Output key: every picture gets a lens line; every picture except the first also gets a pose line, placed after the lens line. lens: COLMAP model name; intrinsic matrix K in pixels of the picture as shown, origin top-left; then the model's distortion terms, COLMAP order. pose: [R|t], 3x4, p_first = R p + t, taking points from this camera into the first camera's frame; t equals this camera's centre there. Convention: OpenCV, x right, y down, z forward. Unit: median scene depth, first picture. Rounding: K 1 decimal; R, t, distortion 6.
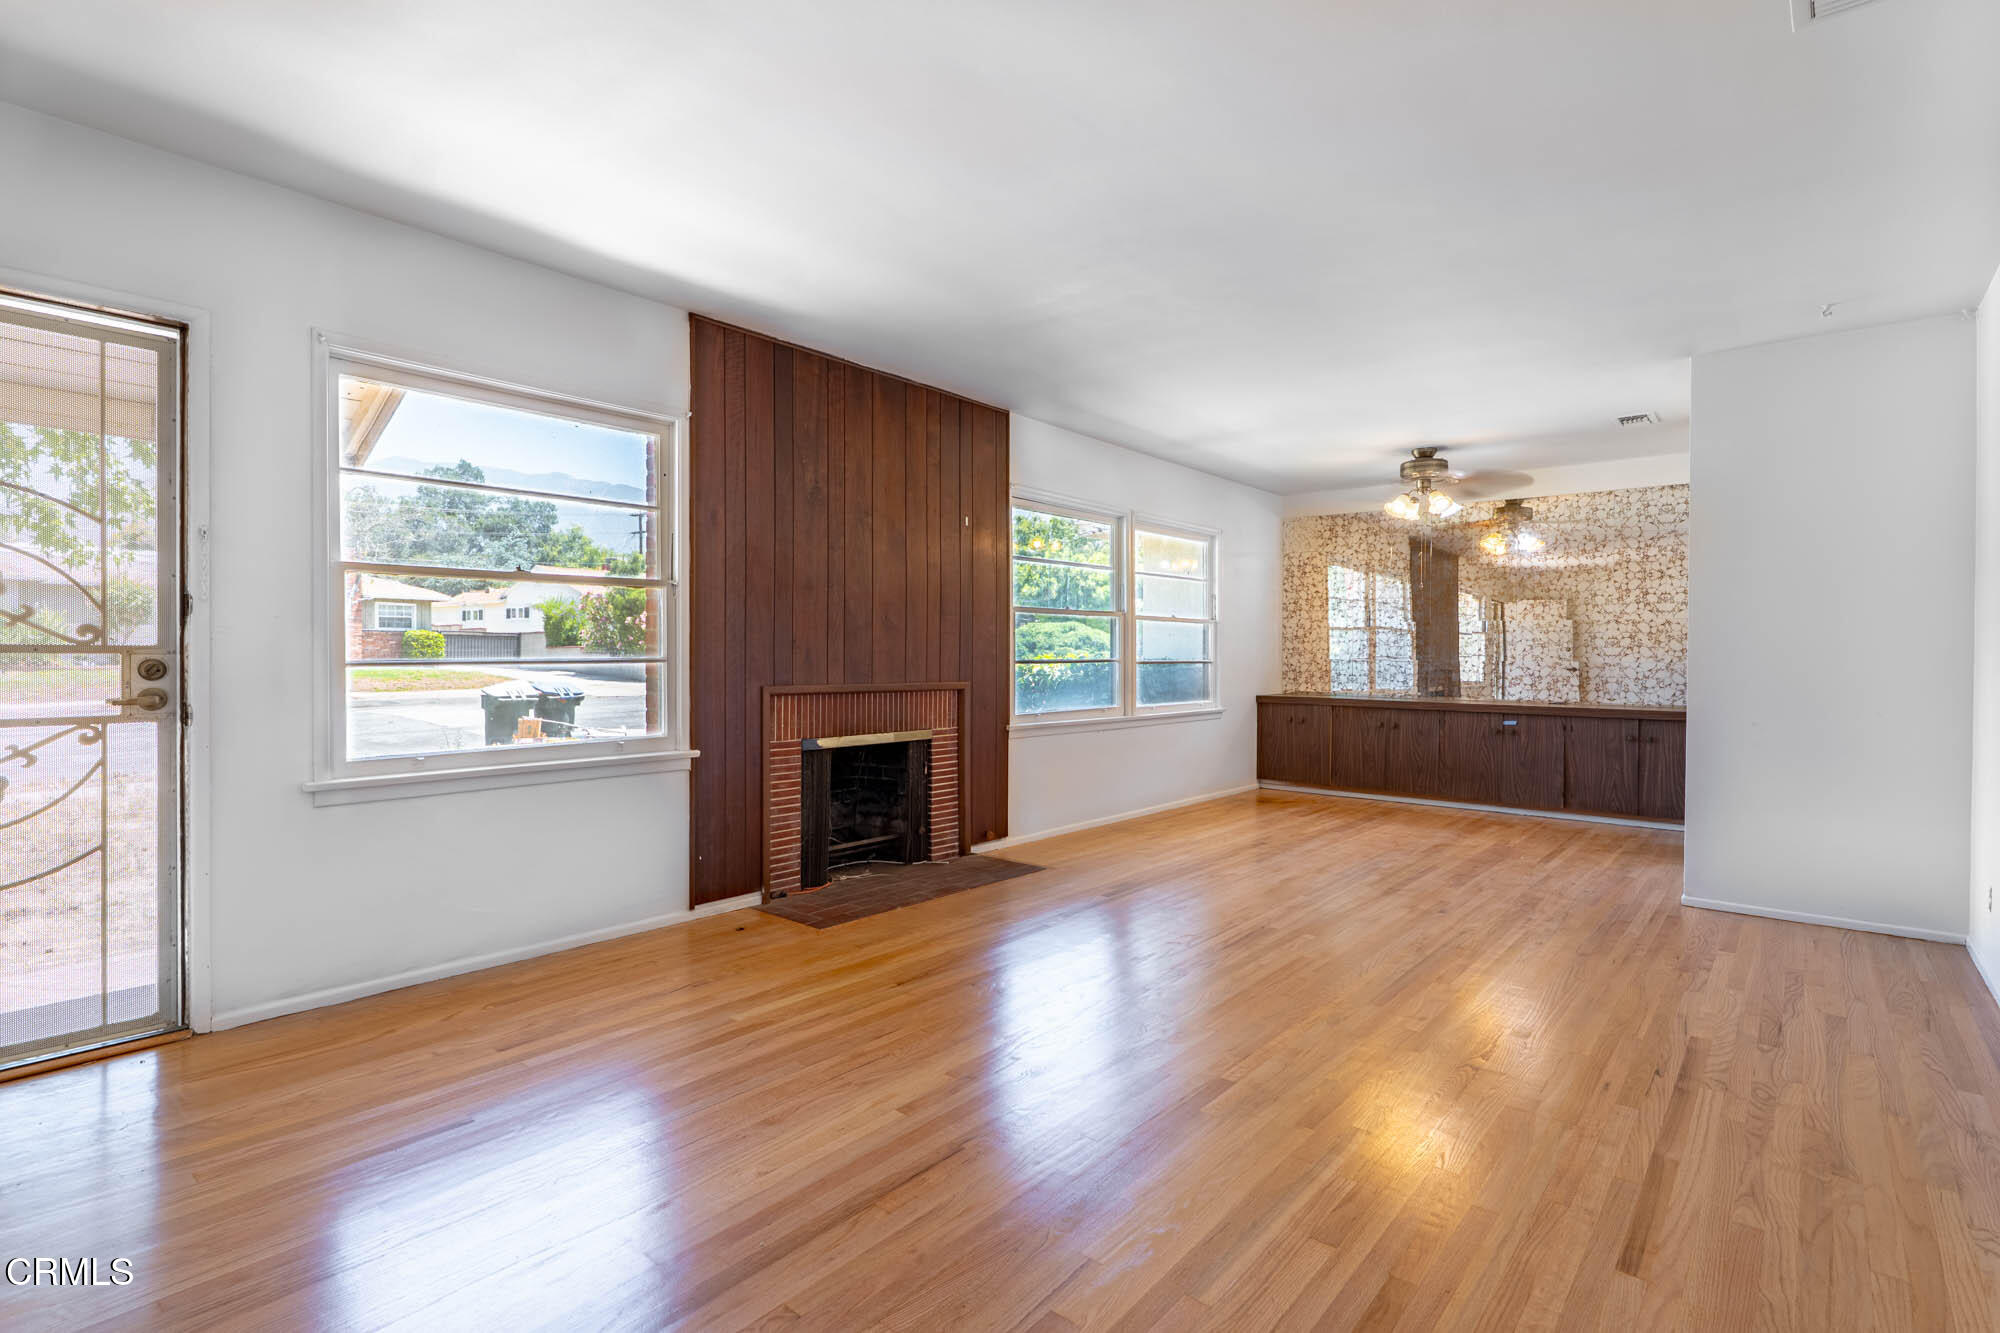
lens RADIAL K [[922.1, 0, 983.0], [0, 922.1, 660.6], [0, 0, 1]] dist [0.001101, 0.002390]
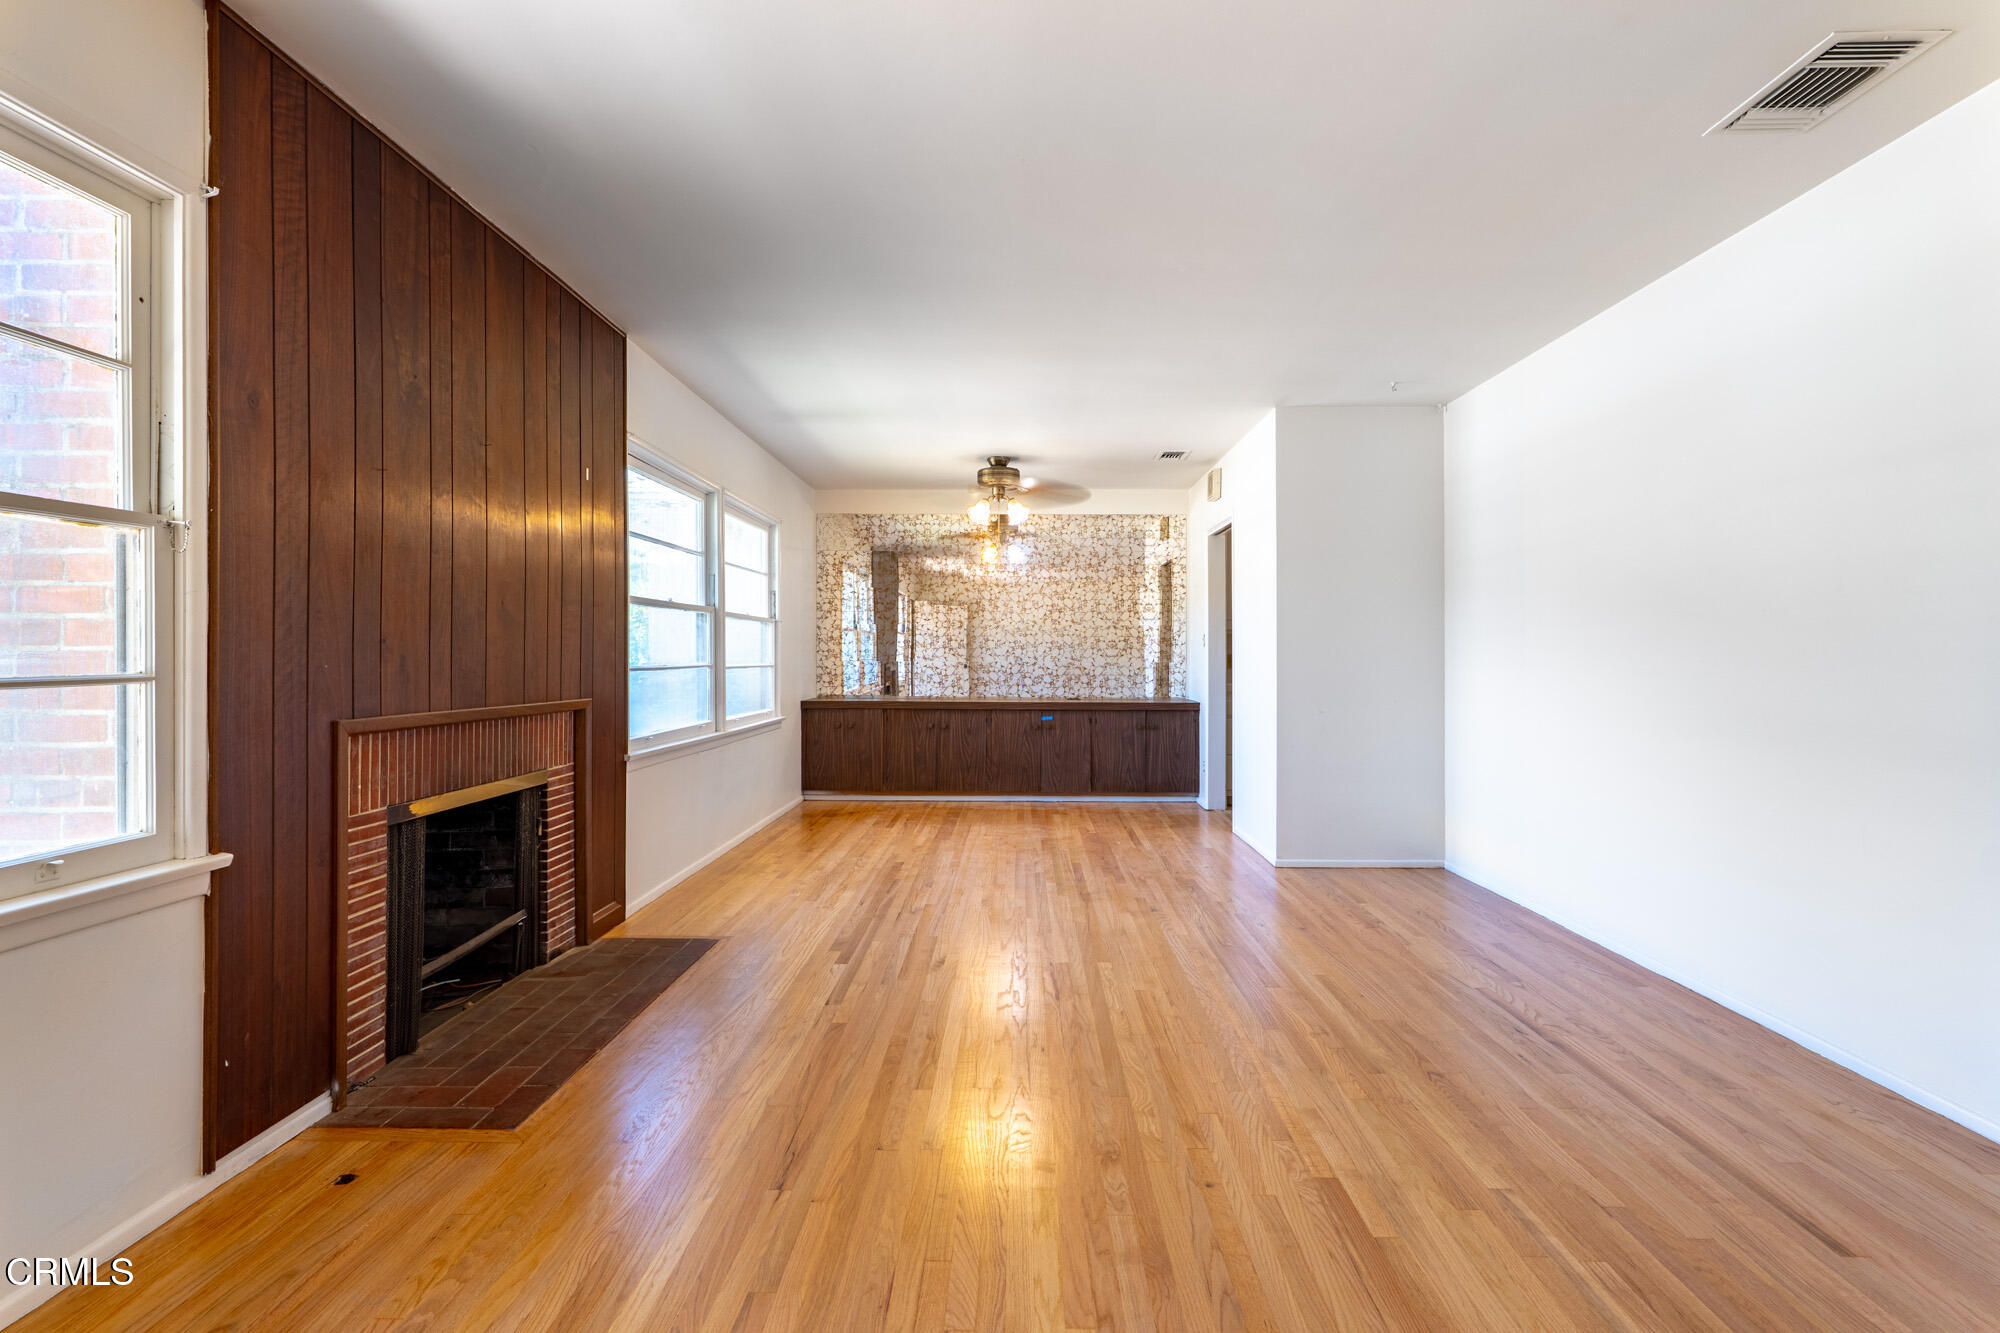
lens RADIAL K [[922.1, 0, 968.9], [0, 922.1, 647.2], [0, 0, 1]] dist [0.001101, 0.002390]
pose [[0.779434, 0.000856, 0.626484, -0.244010], [0.009031, 0.999880, -0.012603, -0.005047], [-0.626420, 0.015481, 0.779332, 0.270315]]
